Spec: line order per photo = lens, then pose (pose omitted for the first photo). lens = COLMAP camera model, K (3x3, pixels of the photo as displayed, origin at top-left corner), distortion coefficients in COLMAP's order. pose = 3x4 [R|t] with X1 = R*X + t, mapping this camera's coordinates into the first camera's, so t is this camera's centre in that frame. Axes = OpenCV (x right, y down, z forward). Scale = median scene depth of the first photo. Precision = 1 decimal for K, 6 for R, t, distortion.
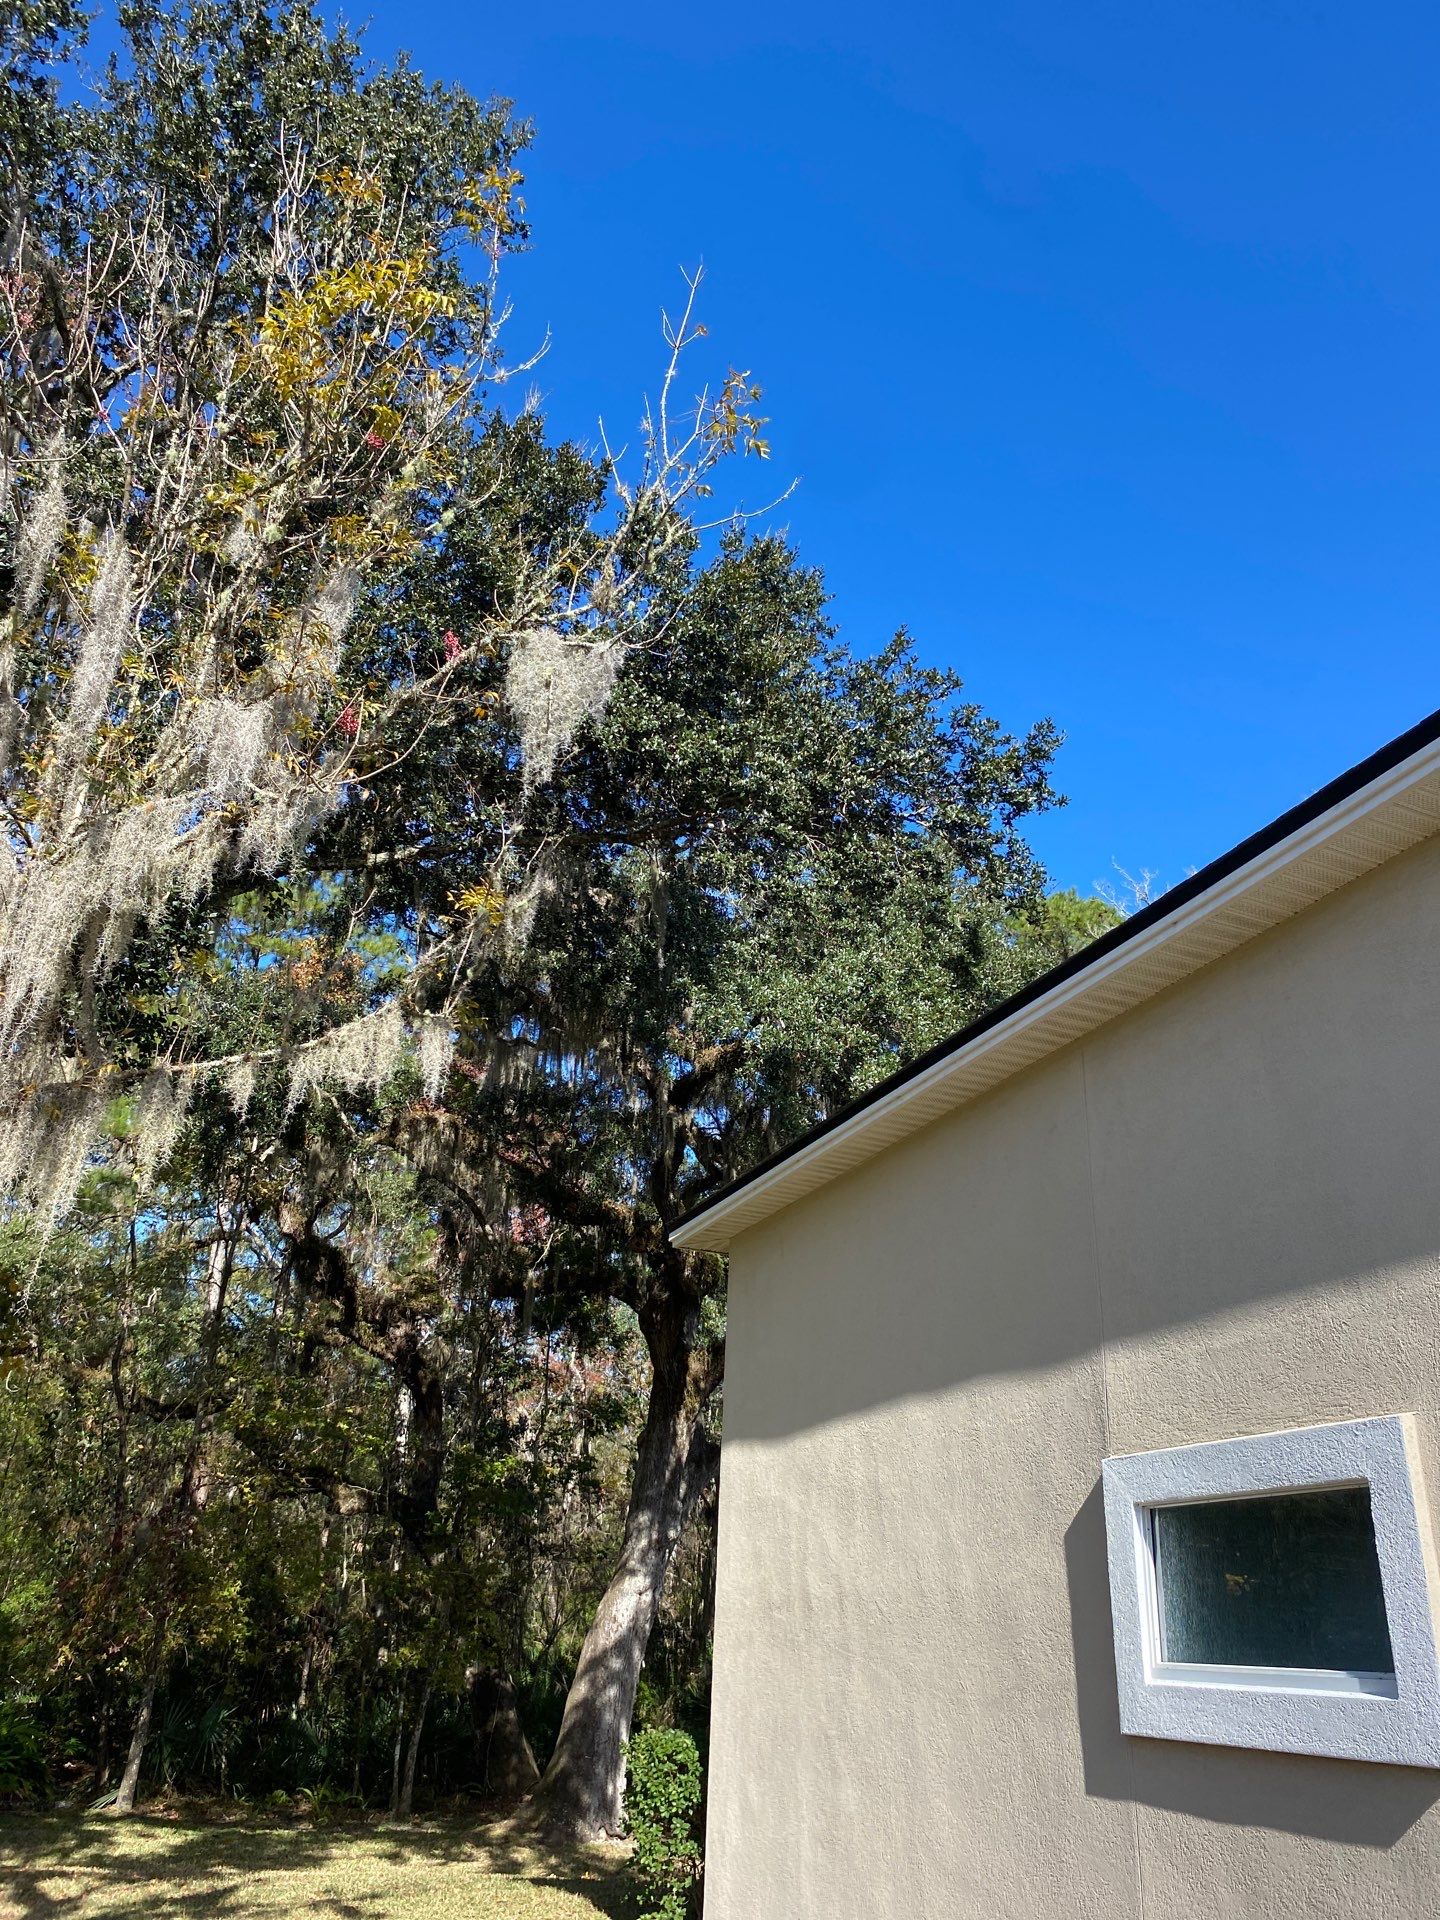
lens RADIAL K [[1581.1, 0, 720.0], [0, 1581.1, 960.0], [0, 0, 1]] dist [0.091206, -0.134421]
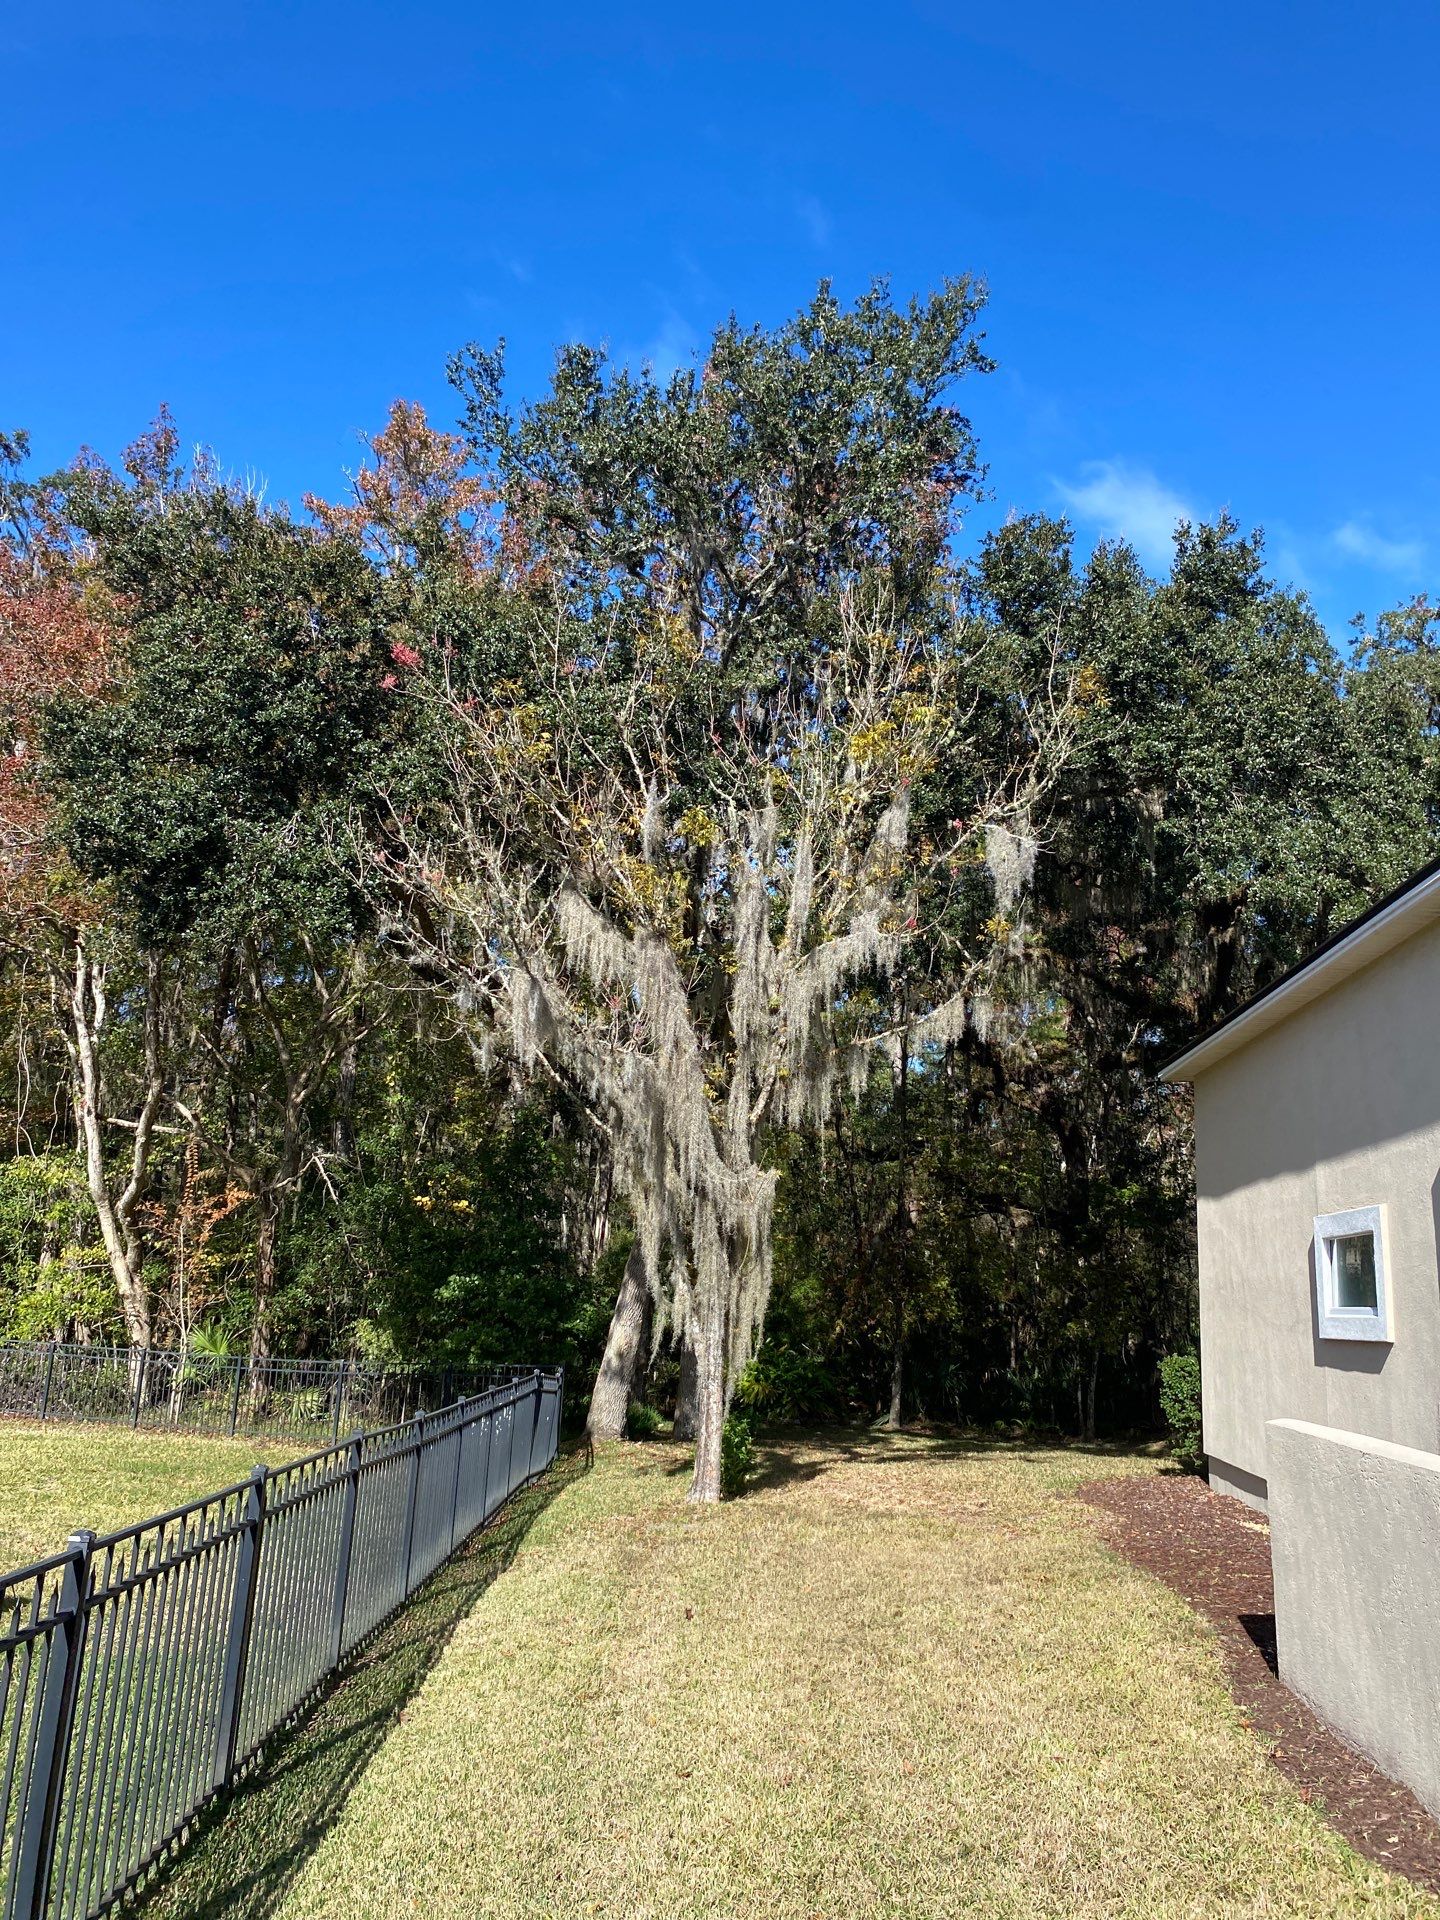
lens RADIAL K [[1429.9, 0, 717.1], [0, 1429.9, 937.8], [0, 0, 1]] dist [0.103619, -0.113257]
pose [[0.907429, -0.110583, -0.405393, 0.066100], [0.165658, 0.980761, 0.103276, -0.072651], [0.386173, -0.160872, 0.908290, -0.189293]]
